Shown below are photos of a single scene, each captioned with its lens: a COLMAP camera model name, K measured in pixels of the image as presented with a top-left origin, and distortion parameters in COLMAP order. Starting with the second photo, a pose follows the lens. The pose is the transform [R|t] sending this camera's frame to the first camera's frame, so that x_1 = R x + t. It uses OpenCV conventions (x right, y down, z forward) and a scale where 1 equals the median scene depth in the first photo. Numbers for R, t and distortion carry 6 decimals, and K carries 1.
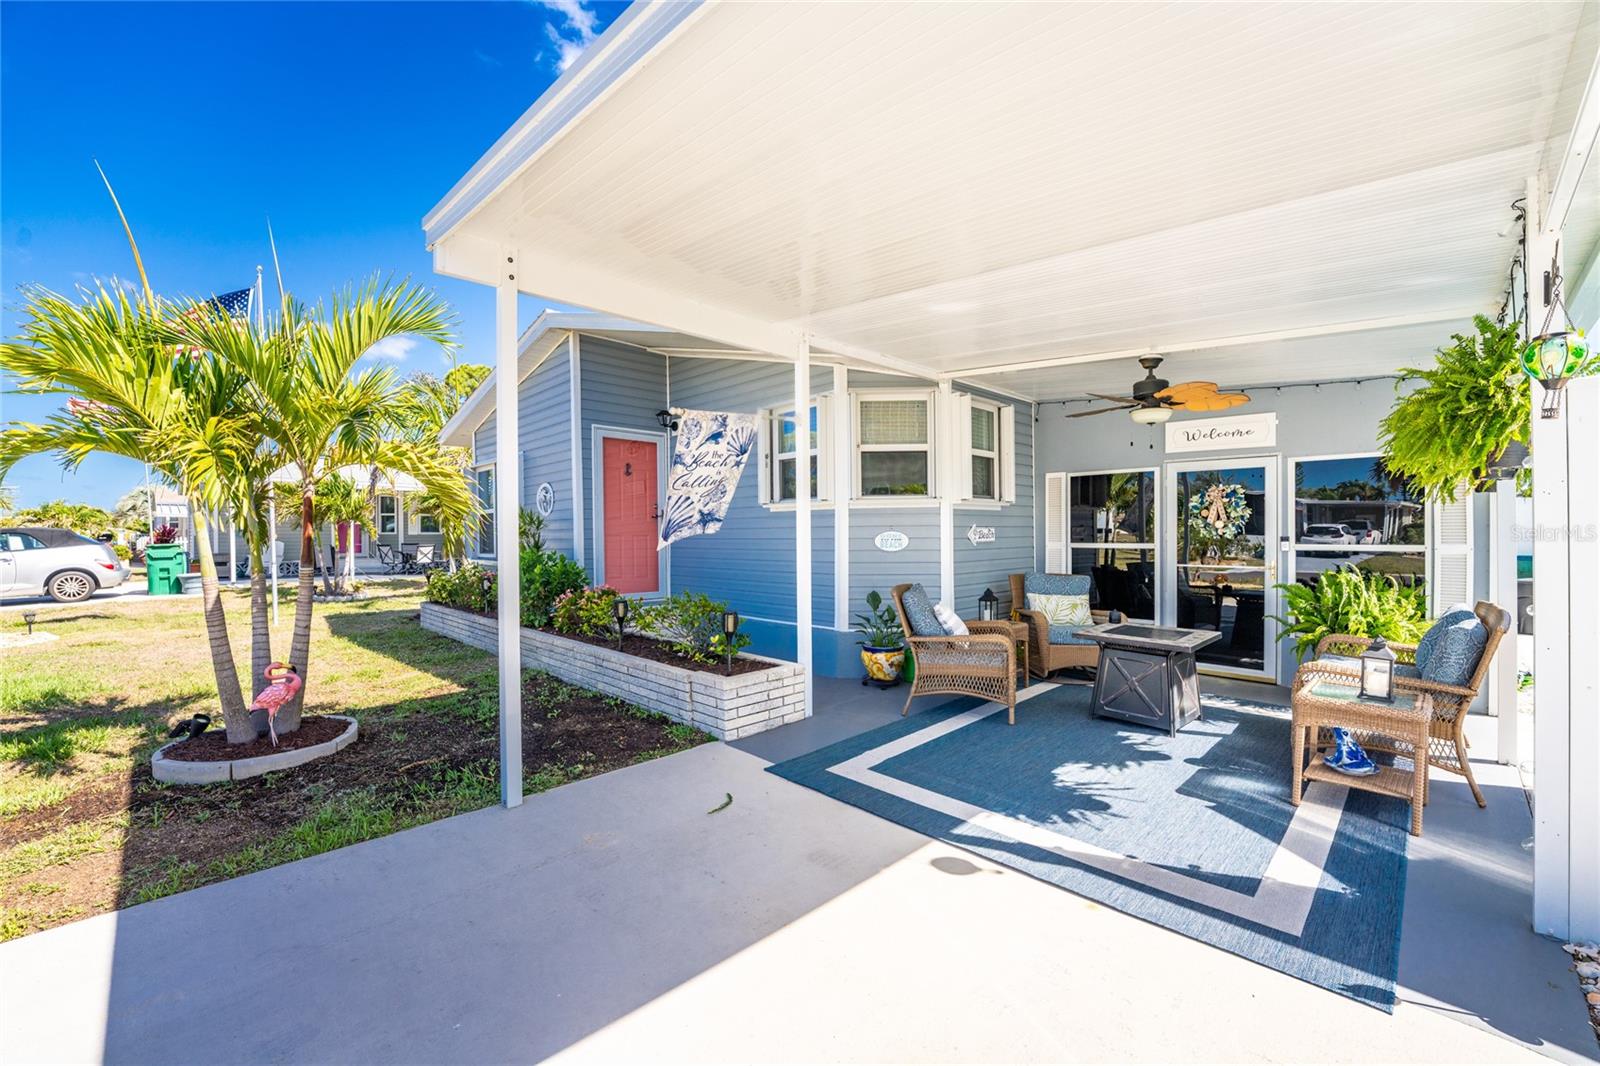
lens RADIAL K [[656.0, 0, 795.7], [0, 656.0, 535.9], [0, 0, 1]] dist [-0.026238, 0.000059]
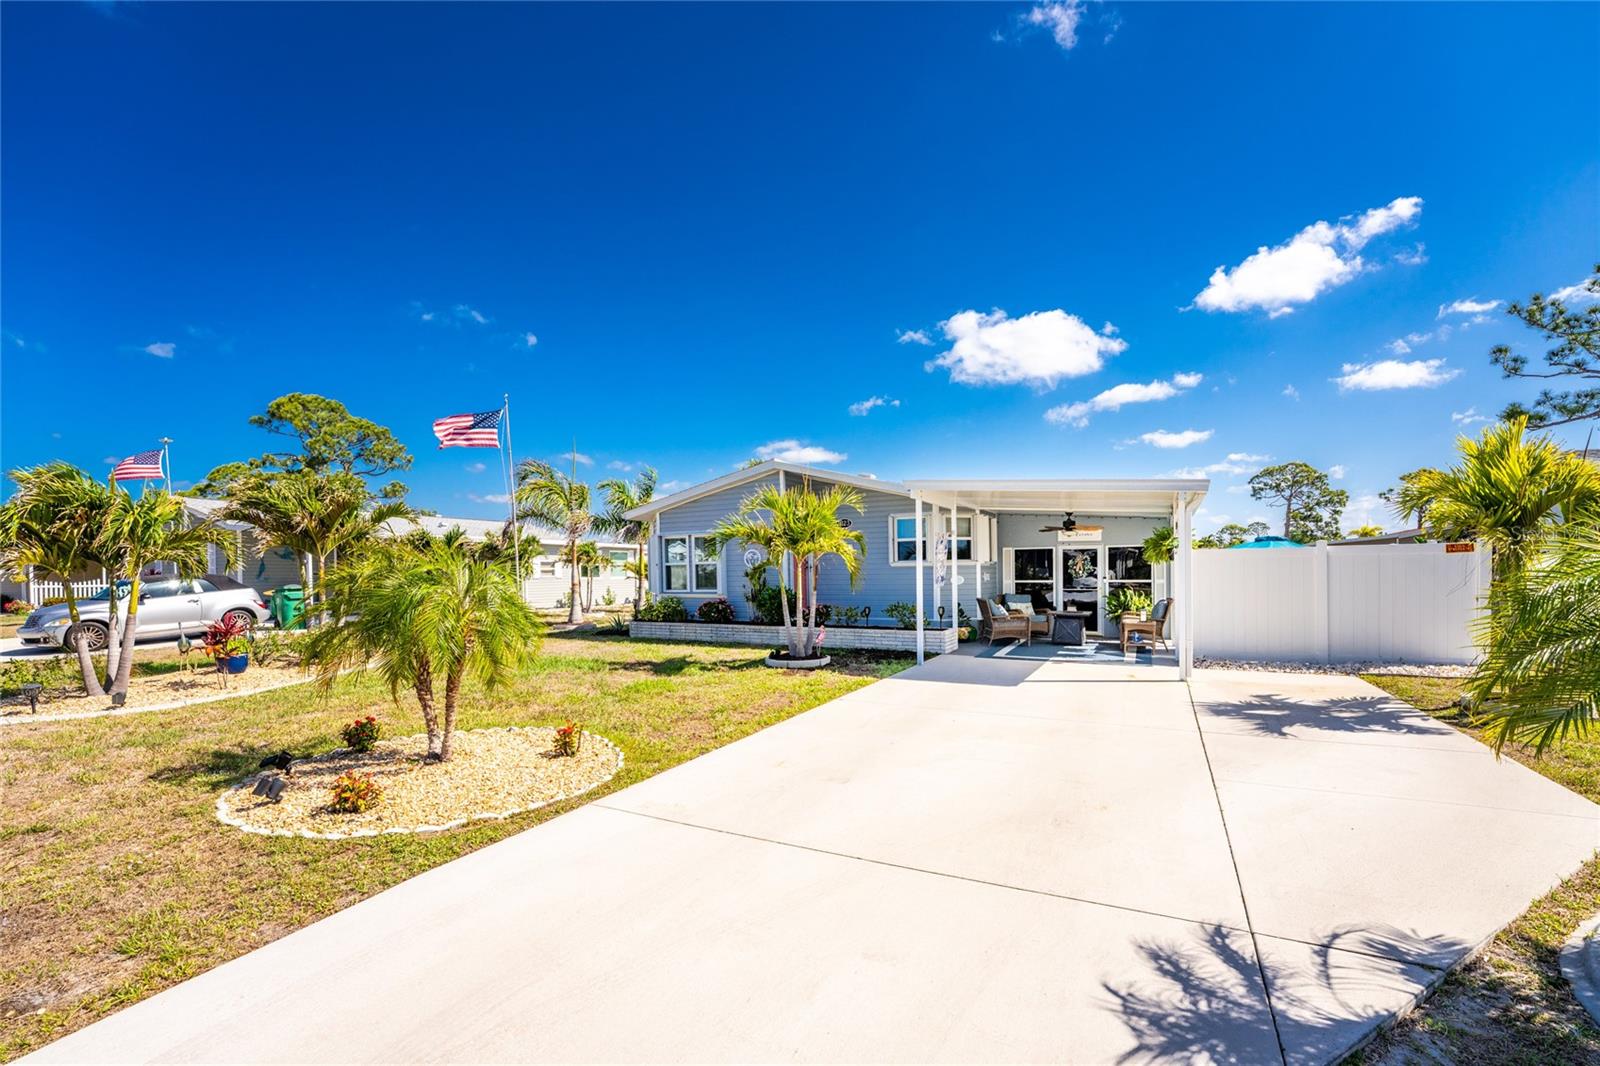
lens RADIAL K [[662.0, 0, 807.1], [0, 662.0, 561.0], [0, 0, 1]] dist [0.000518, 0.000045]
pose [[0.952335, 0.002220, 0.305046, -1.073367], [0.004461, 0.999765, -0.021205, -0.011002], [-0.305021, 0.021555, 0.952102, -1.043418]]
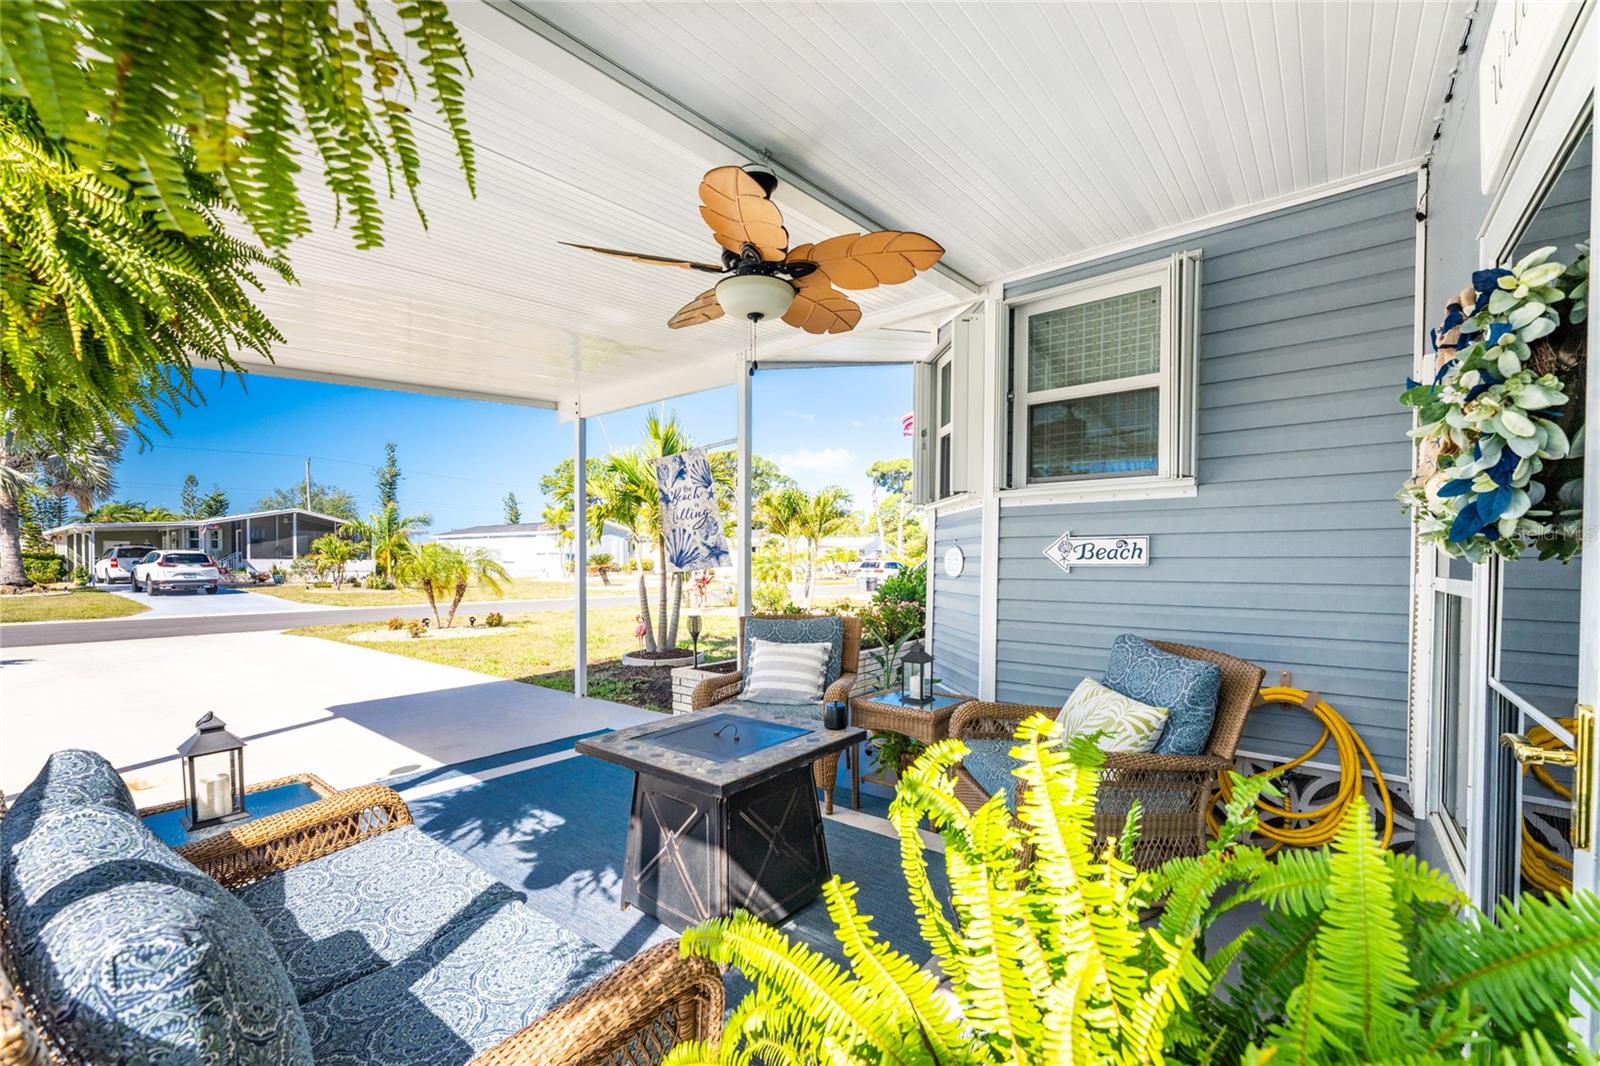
lens RADIAL K [[662.0, 0, 807.1], [0, 662.0, 561.0], [0, 0, 1]] dist [0.000518, 0.000045]
pose [[0.107331, 0.007112, -0.994198, 0.785039], [-0.009424, 0.999937, 0.006136, 0.004089], [0.994179, 0.008711, 0.107391, 0.741889]]
